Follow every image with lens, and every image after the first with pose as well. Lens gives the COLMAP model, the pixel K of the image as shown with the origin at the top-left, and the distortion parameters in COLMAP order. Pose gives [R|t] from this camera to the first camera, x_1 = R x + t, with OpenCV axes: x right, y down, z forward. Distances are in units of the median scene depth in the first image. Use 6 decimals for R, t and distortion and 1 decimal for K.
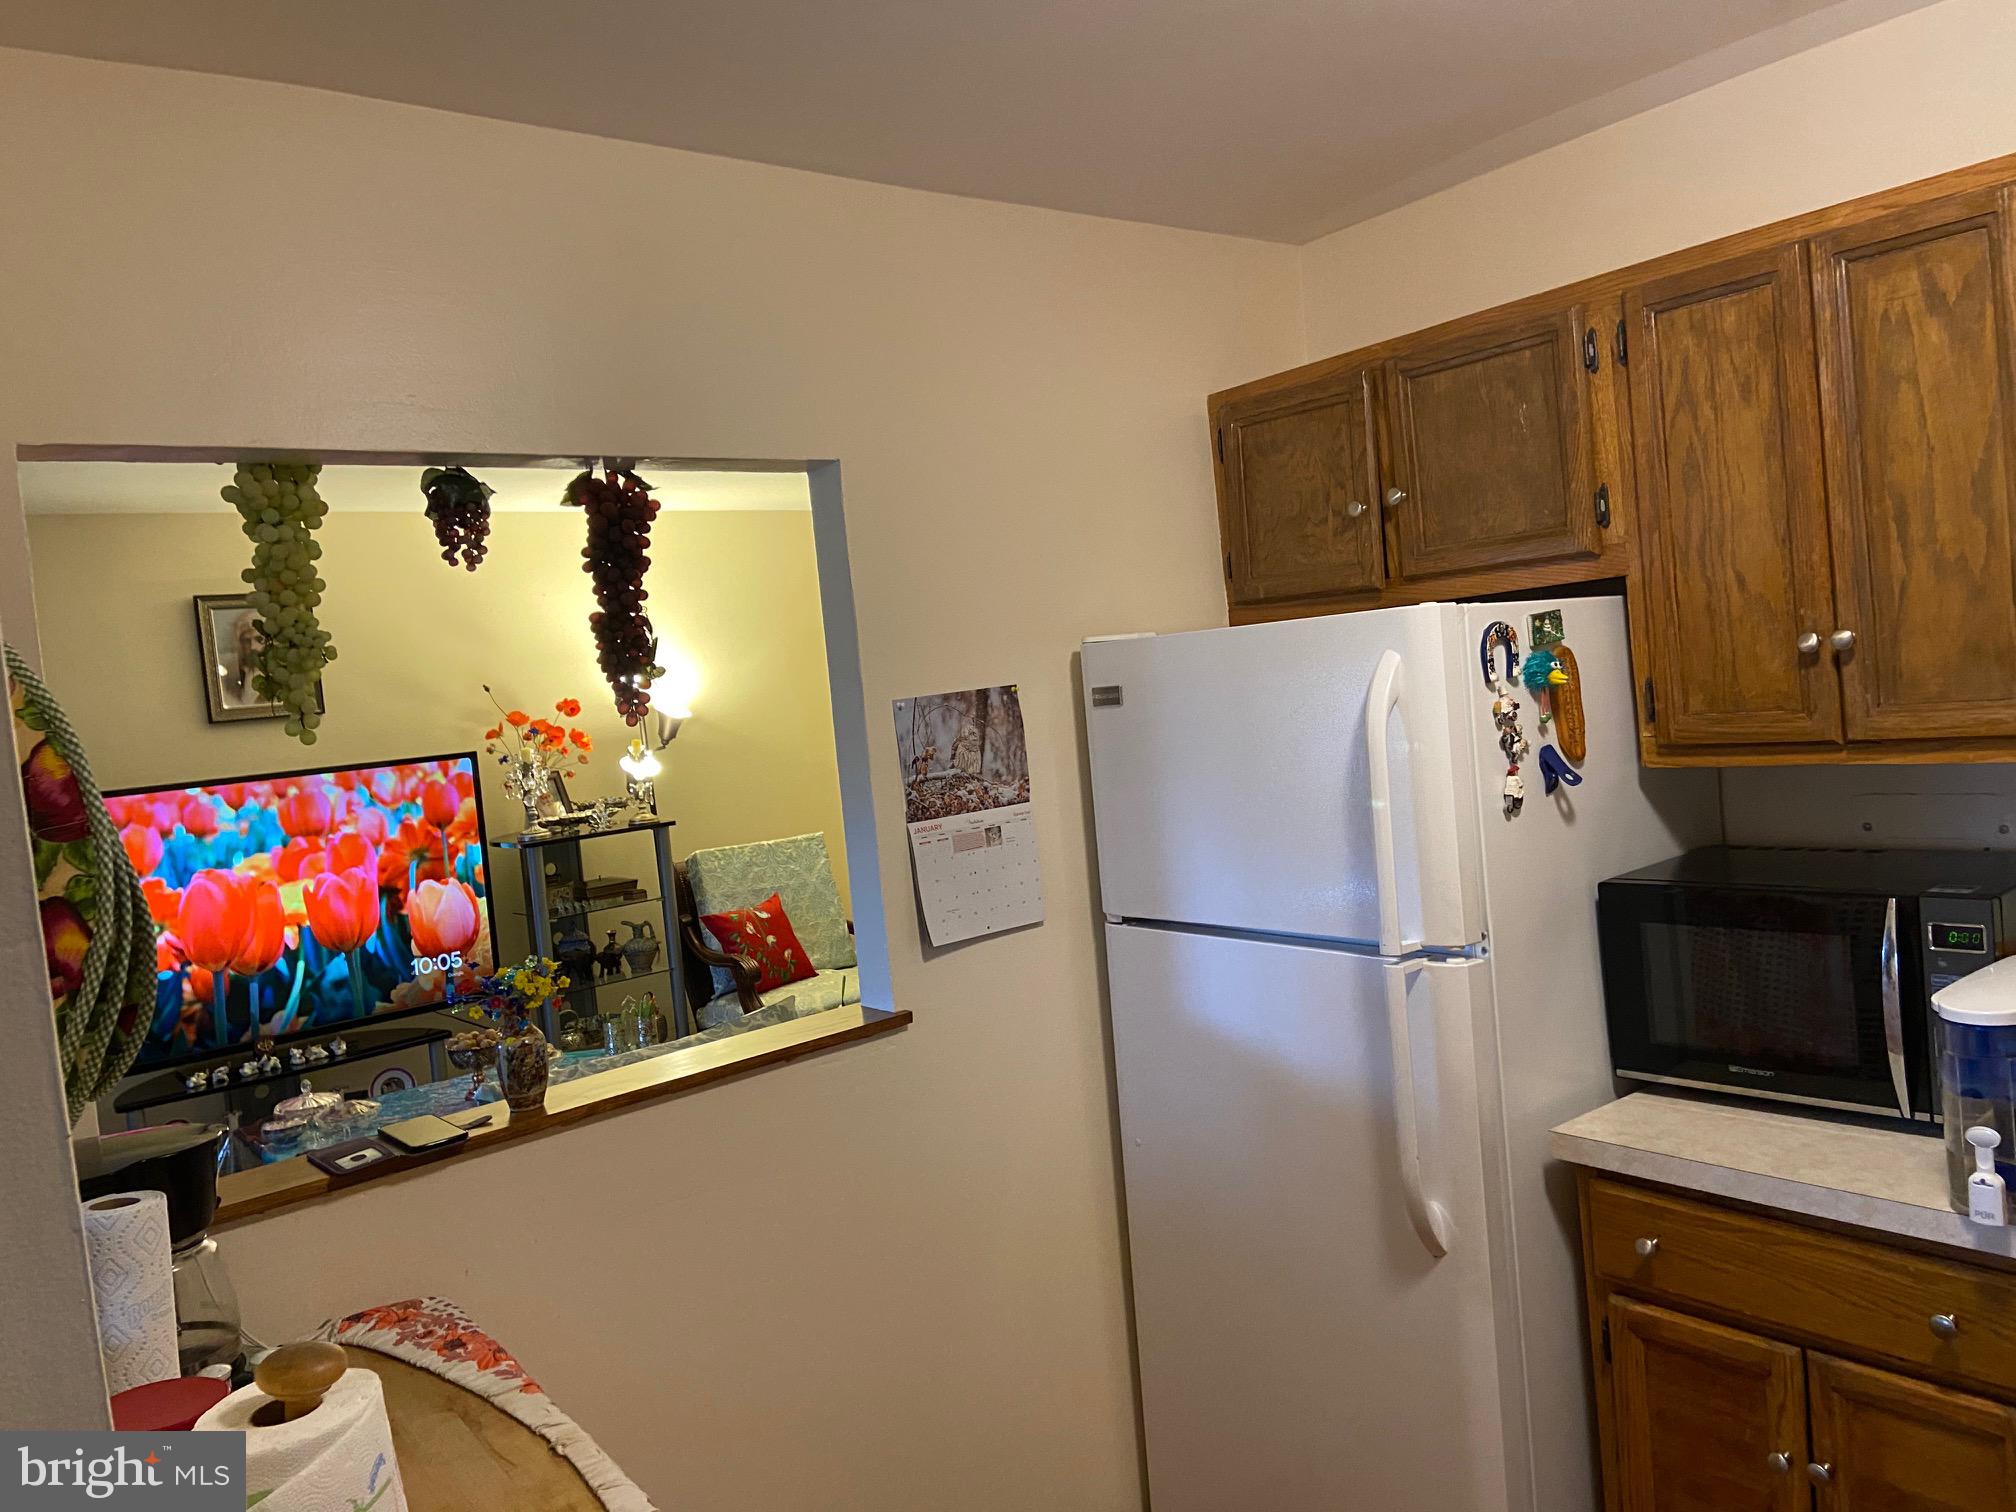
lens RADIAL K [[1524.8, 0, 1006.4], [0, 1524.8, 758.8], [0, 0, 1]] dist [0.107725, -0.129409]
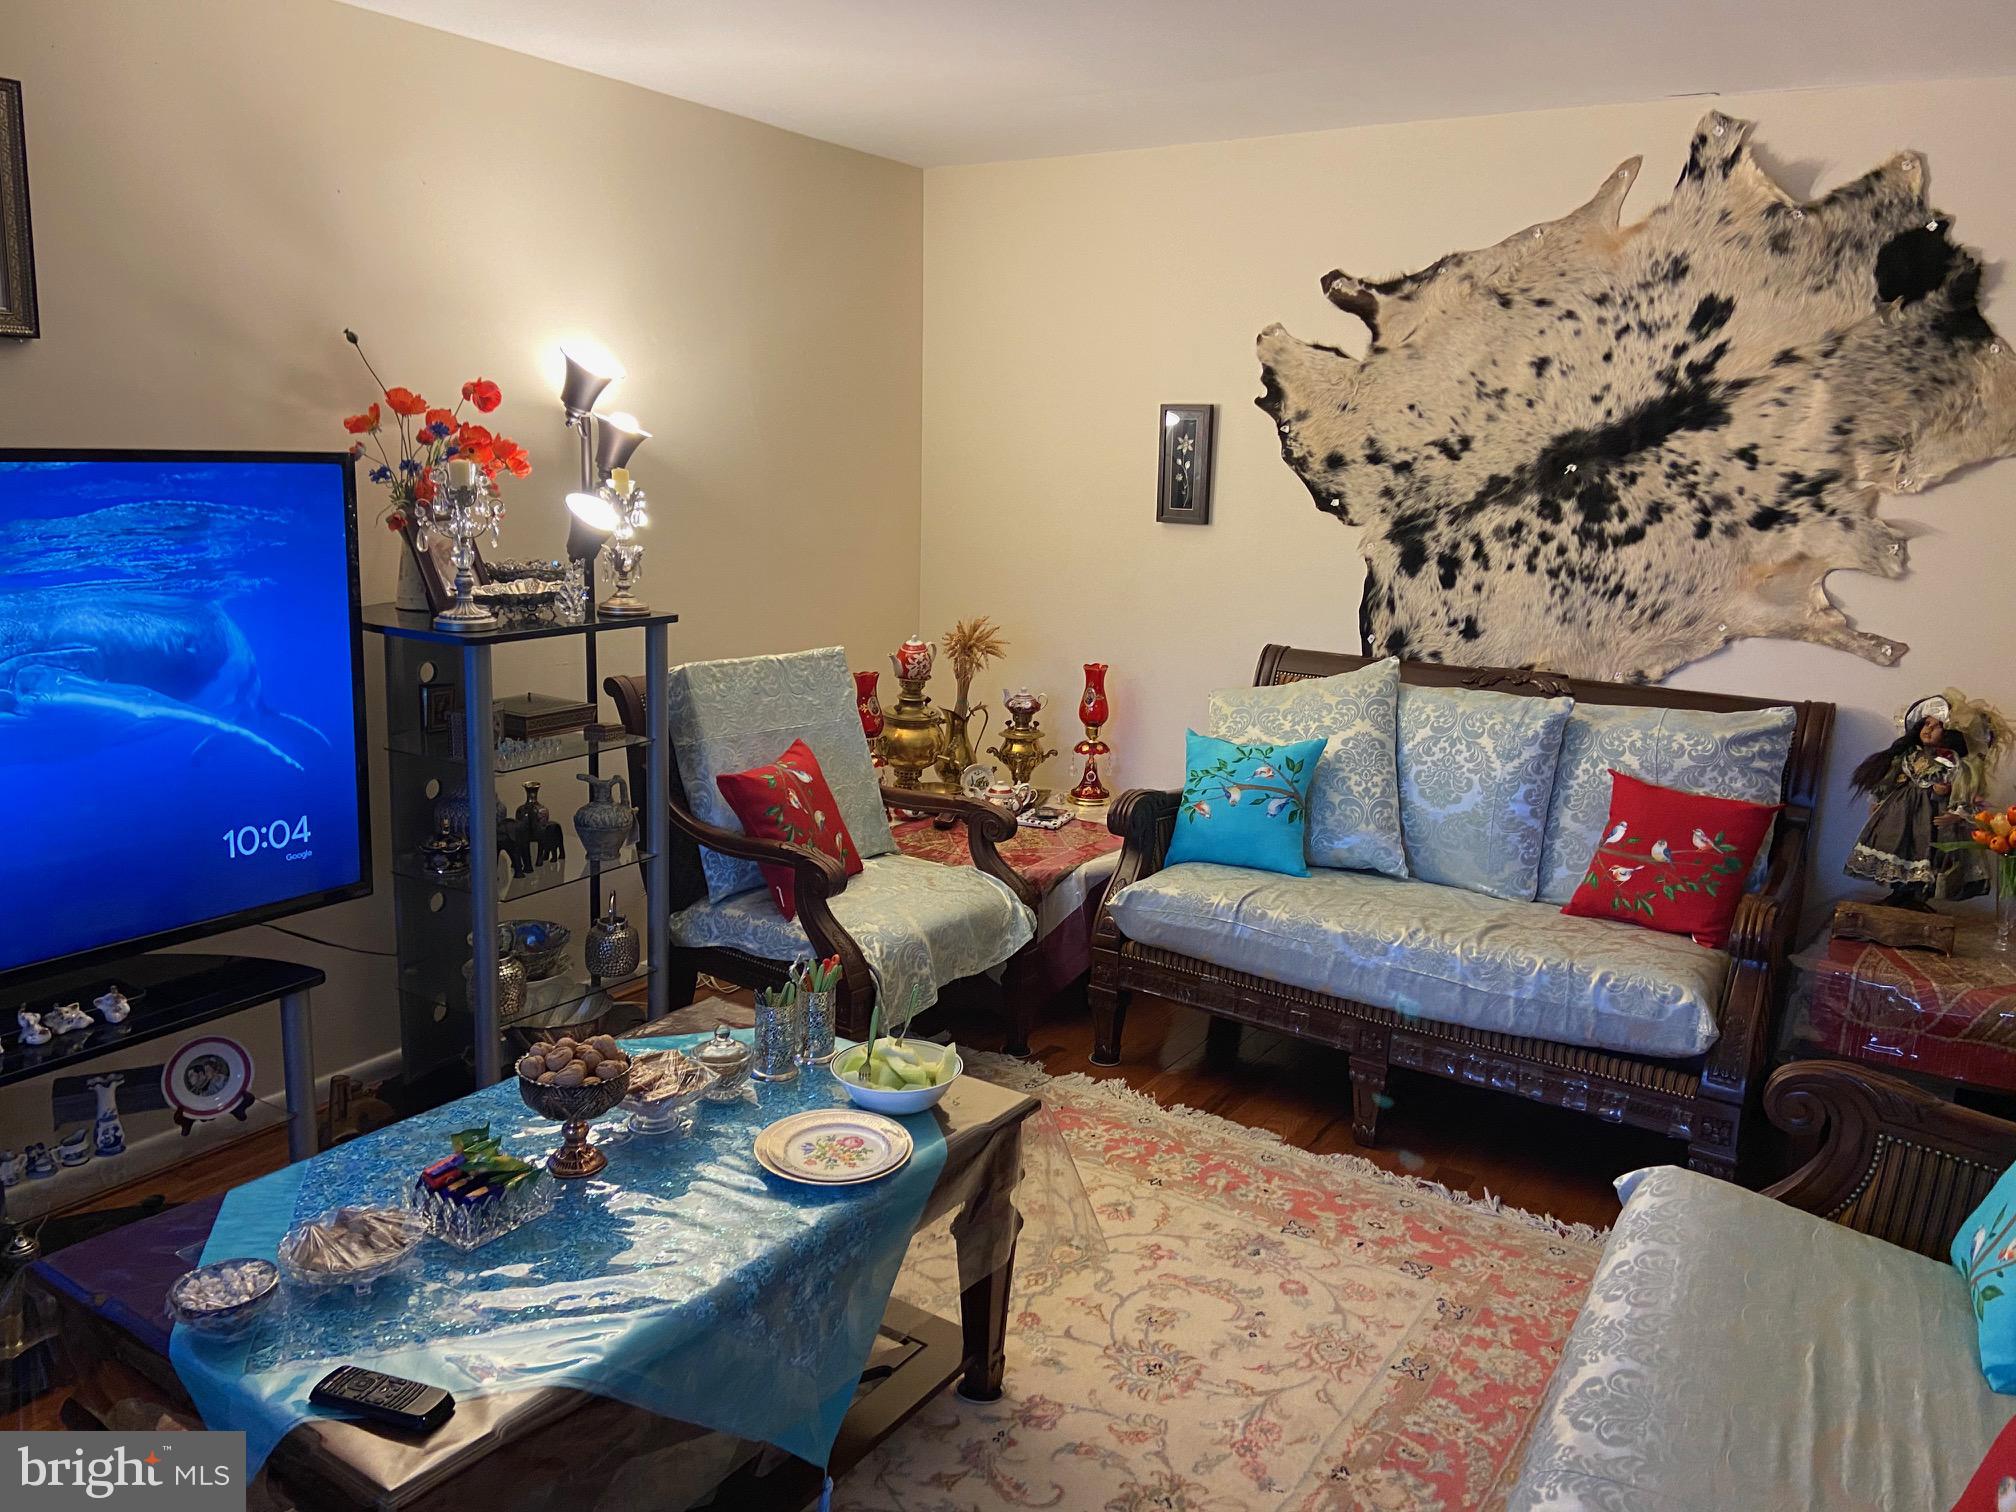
lens RADIAL K [[1524.8, 0, 997.3], [0, 1524.8, 765.3], [0, 0, 1]] dist [0.107725, -0.129409]
pose [[0.941591, 0.063944, 0.330633, -0.293585], [-0.111137, 0.985805, 0.125848, 0.009130], [-0.317892, -0.155243, 0.935331, 0.389256]]
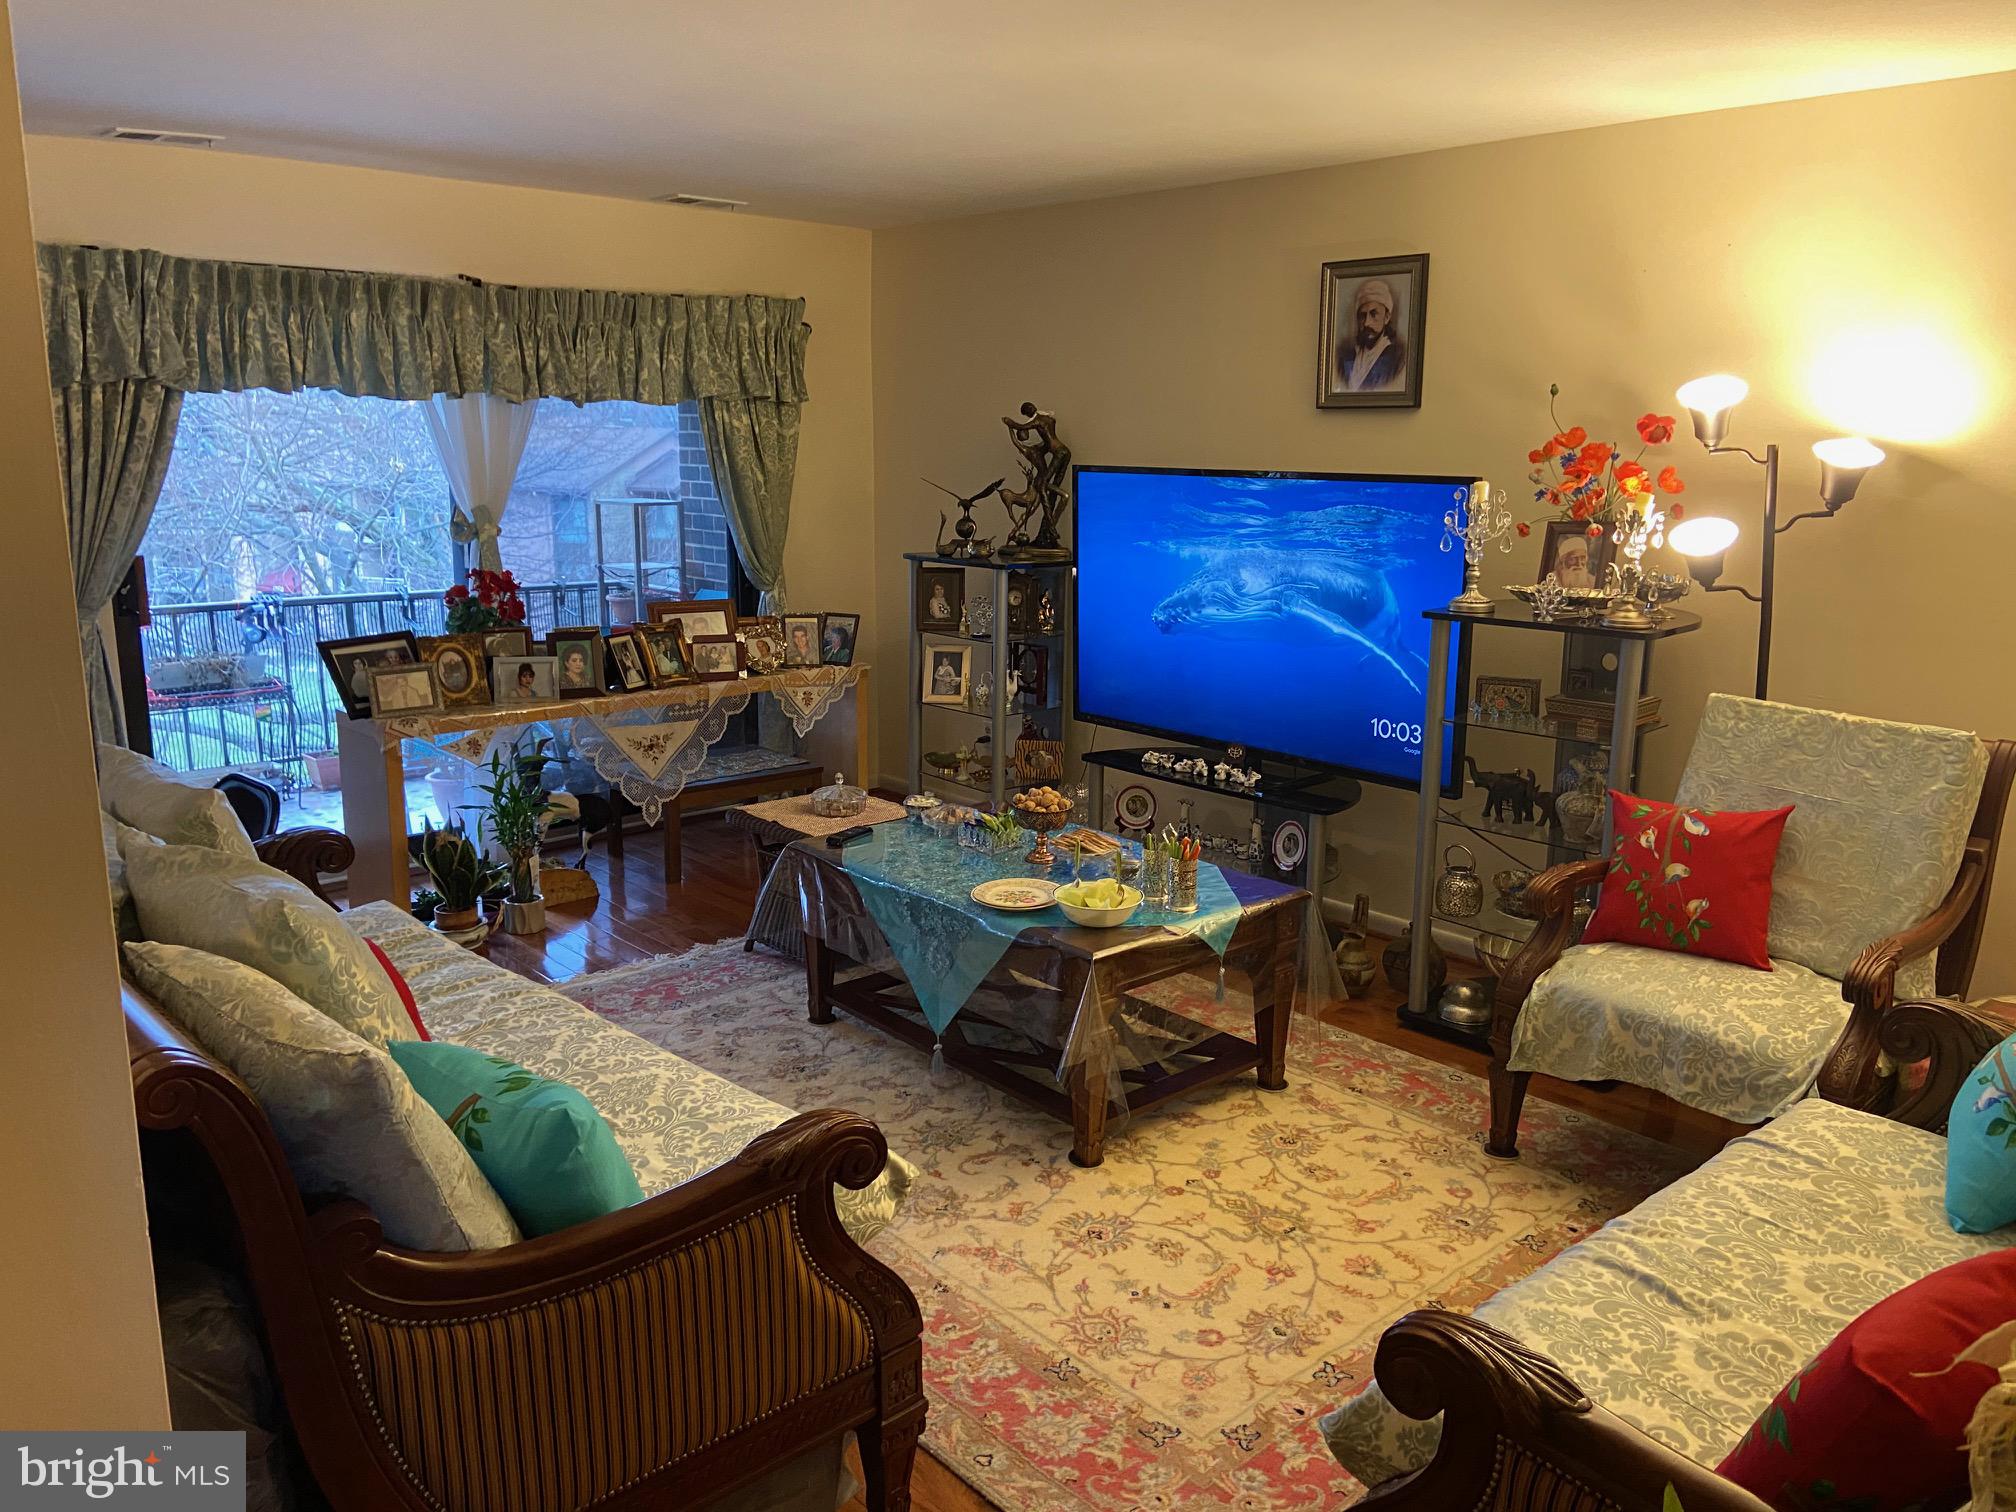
lens RADIAL K [[1524.8, 0, 1002.1], [0, 1524.8, 749.0], [0, 0, 1]] dist [0.107725, -0.129409]
pose [[0.052693, 0.308592, -0.949734, 0.379371], [-0.064900, 0.950103, 0.305111, -0.089635], [0.996500, 0.045561, 0.070091, 0.698321]]
